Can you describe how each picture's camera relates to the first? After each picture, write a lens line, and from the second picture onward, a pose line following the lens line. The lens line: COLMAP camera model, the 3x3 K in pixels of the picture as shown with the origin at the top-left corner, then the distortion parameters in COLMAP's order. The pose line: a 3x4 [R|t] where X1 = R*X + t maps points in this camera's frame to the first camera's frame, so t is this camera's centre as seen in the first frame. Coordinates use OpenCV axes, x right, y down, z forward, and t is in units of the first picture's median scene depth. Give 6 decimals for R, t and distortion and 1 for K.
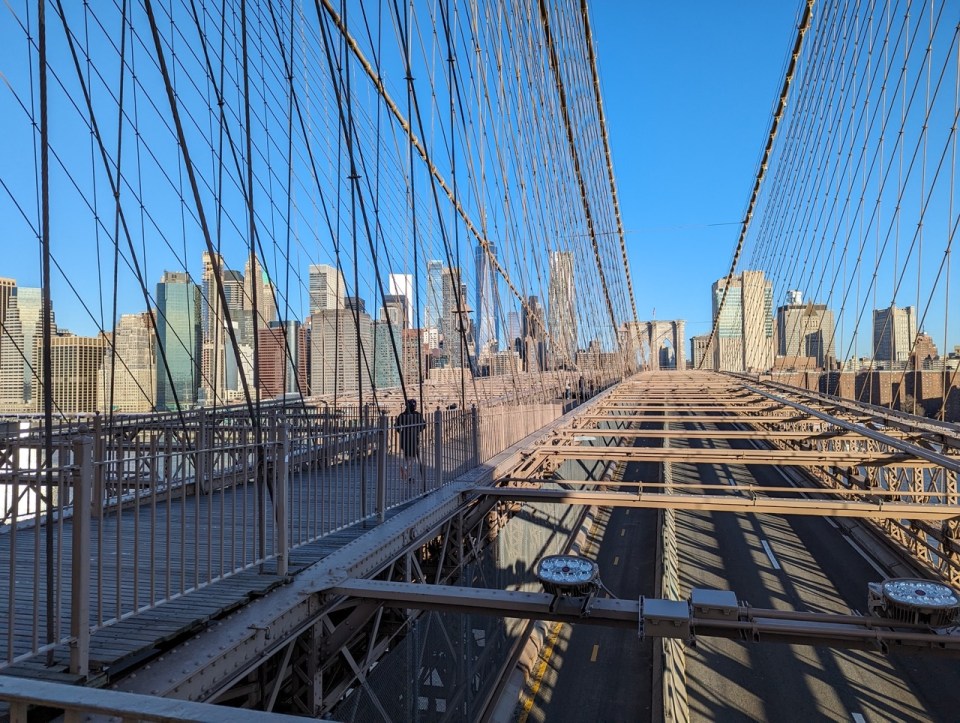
lens RADIAL K [[659.6, 0, 480.0], [0, 659.6, 361.5], [0, 0, 1]] dist [0.078599, -0.081347]
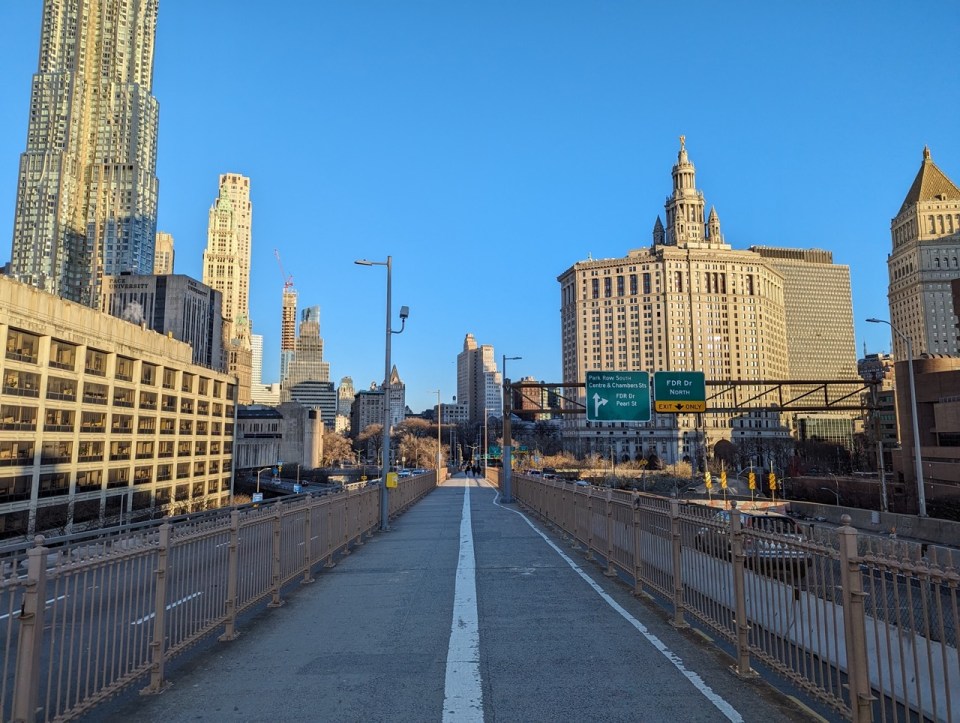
lens RADIAL K [[648.7, 0, 464.4], [0, 648.7, 364.0], [0, 0, 1]] dist [0.004988, 0.000279]
pose [[0.964871, 0.038686, 0.259861, 0.198658], [-0.015229, 0.995672, -0.091679, 0.034280], [-0.262283, 0.084501, 0.961284, 0.734524]]
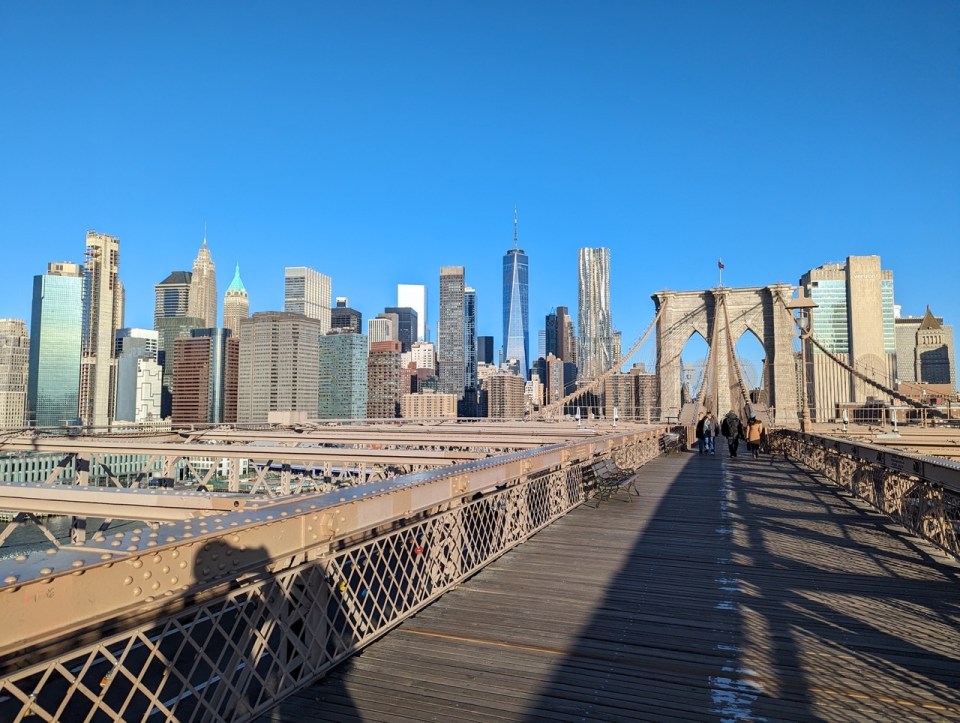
lens RADIAL K [[659.6, 0, 480.0], [0, 659.6, 361.5], [0, 0, 1]] dist [0.078599, -0.081347]
pose [[0.996721, 0.005770, -0.080709, 0.052111], [-0.009125, 0.999107, -0.041265, 0.003132], [0.080399, 0.041867, 0.995883, 0.204845]]
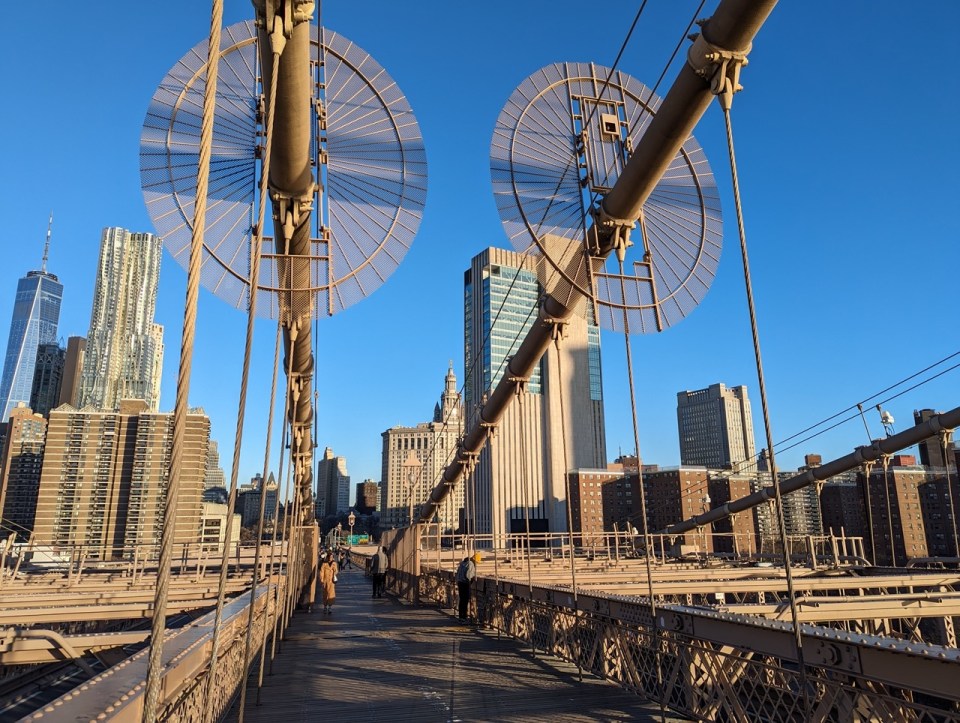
lens RADIAL K [[659.6, 0, 480.0], [0, 659.6, 361.5], [0, 0, 1]] dist [0.078599, -0.081347]
pose [[0.879777, 0.109906, 0.462508, 0.129801], [-0.014676, 0.978723, -0.204658, 0.017816], [-0.475161, 0.173266, 0.862671, 0.488199]]
